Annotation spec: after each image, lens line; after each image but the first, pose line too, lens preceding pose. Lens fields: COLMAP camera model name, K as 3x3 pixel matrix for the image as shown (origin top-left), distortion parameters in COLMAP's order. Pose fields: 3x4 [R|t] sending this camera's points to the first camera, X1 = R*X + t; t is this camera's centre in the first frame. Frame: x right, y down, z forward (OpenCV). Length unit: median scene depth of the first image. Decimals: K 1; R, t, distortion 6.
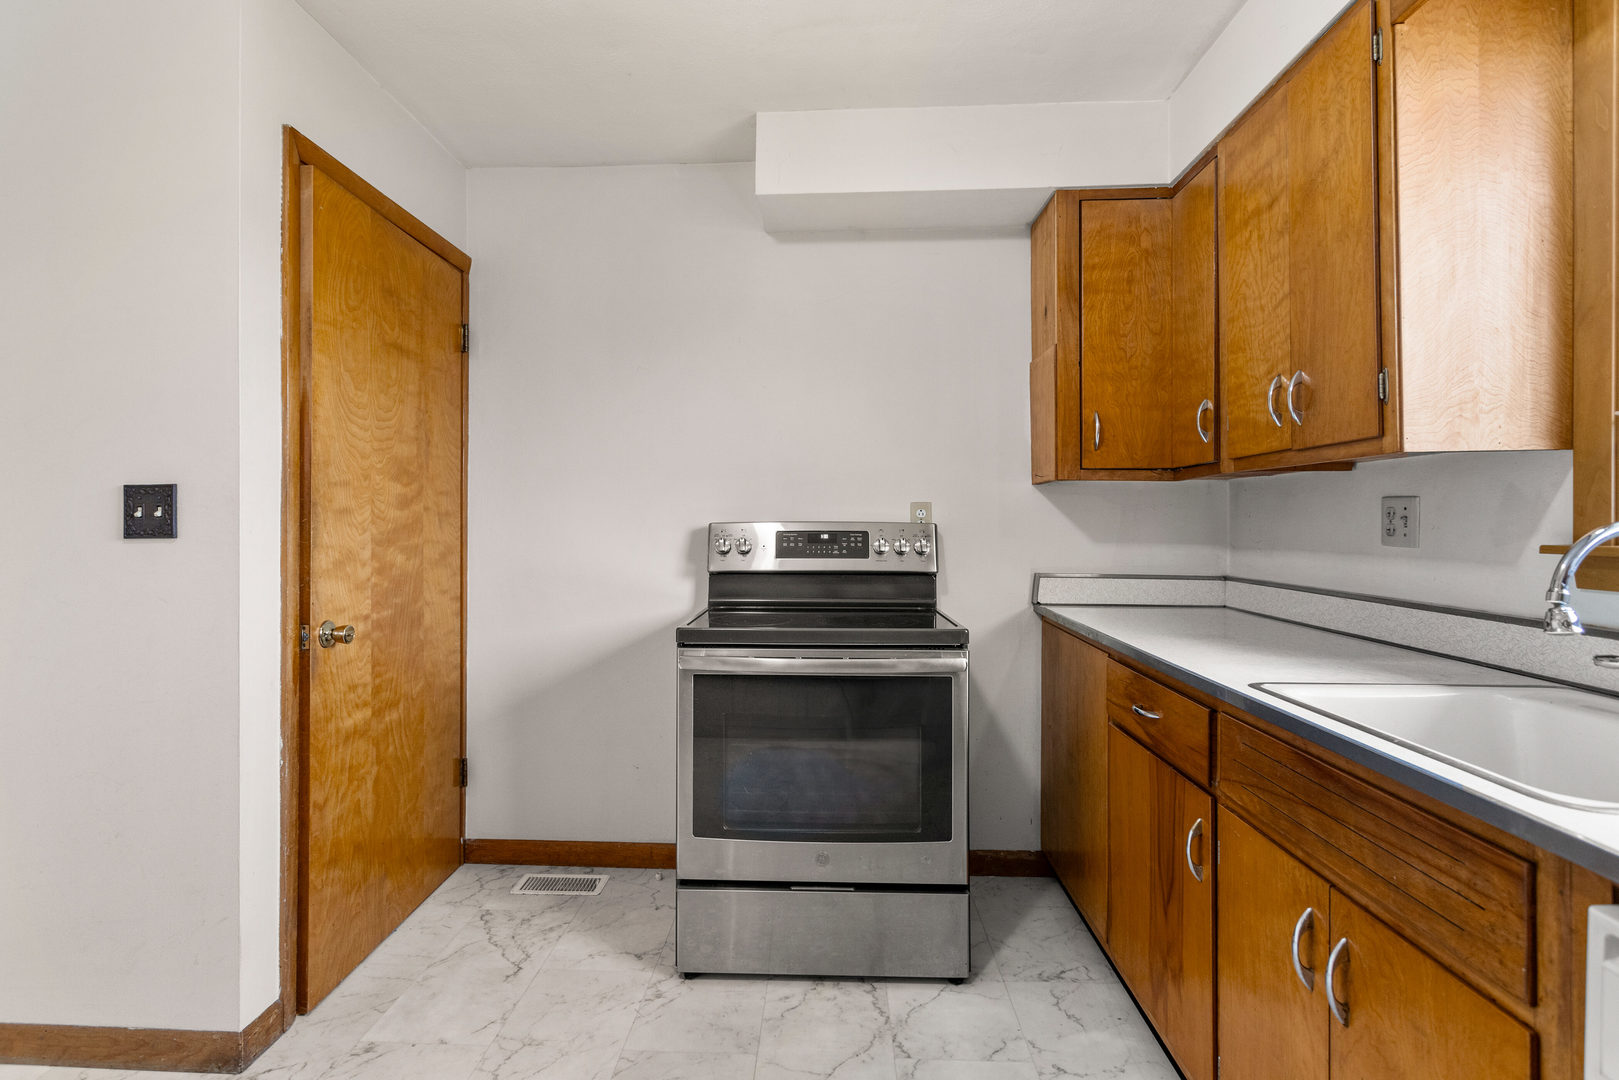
lens RADIAL K [[780.2, 0, 800.9], [0, 780.2, 519.3], [0, 0, 1]] dist [0.001474, -0.000115]
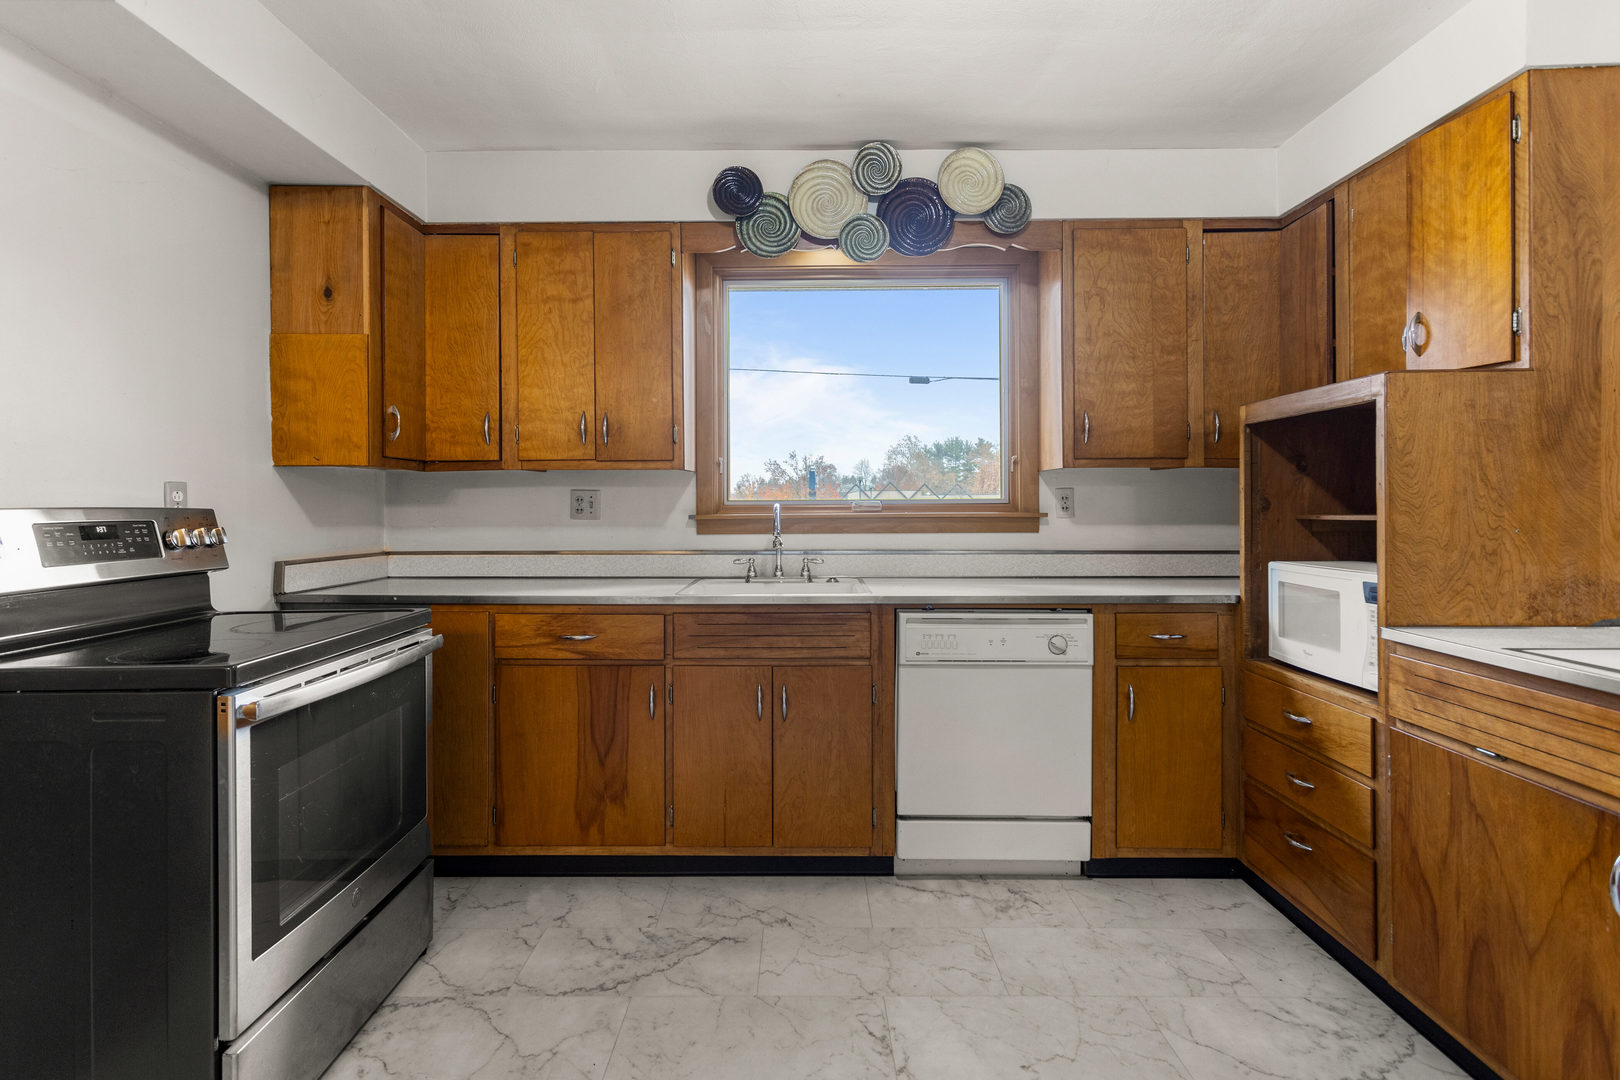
lens RADIAL K [[789.3, 0, 800.3], [0, 789.3, 502.1], [0, 0, 1]] dist [0.002812, 0.000170]
pose [[-0.040444, 0.000464, 0.999182, -0.869576], [-0.000400, 1.000000, -0.000481, -0.001932], [-0.999182, -0.000419, -0.040444, 0.547396]]
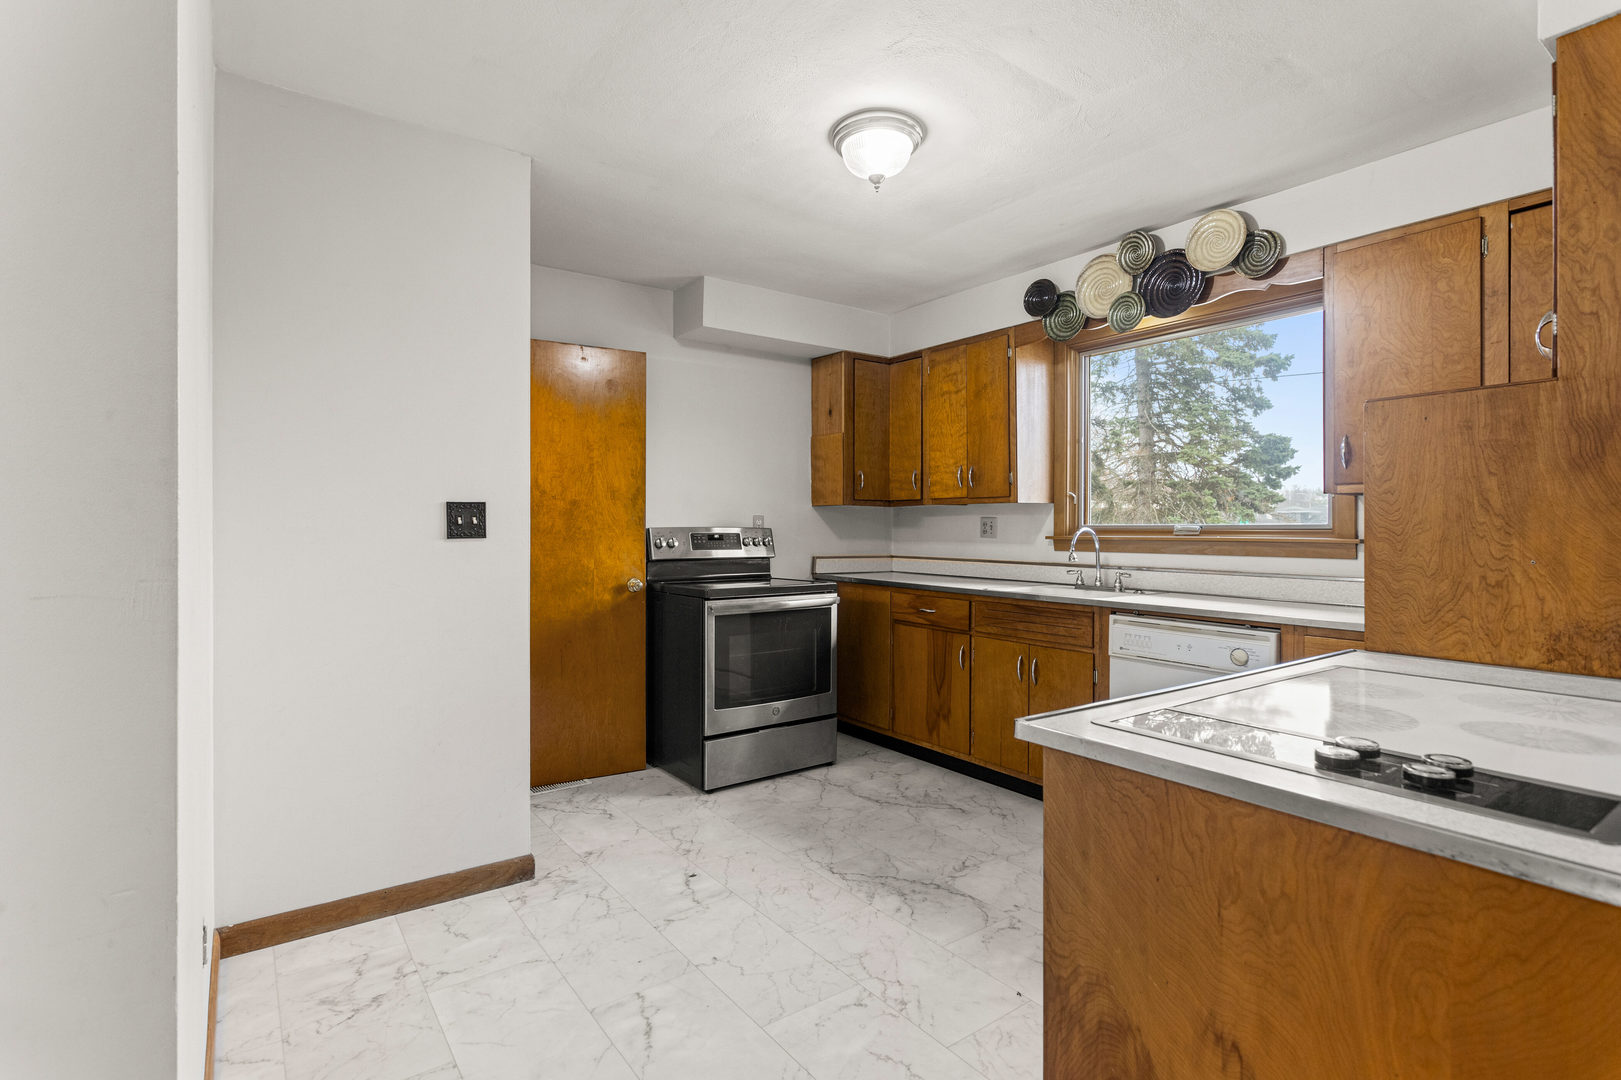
lens RADIAL K [[781.2, 0, 801.9], [0, 781.2, 519.3], [0, 0, 1]] dist [0.001474, -0.000115]
pose [[0.780024, 0.007873, 0.625700, -1.082054], [-0.005213, 0.999968, -0.006084, -0.004847], [-0.625728, 0.001484, 0.780040, -0.473165]]
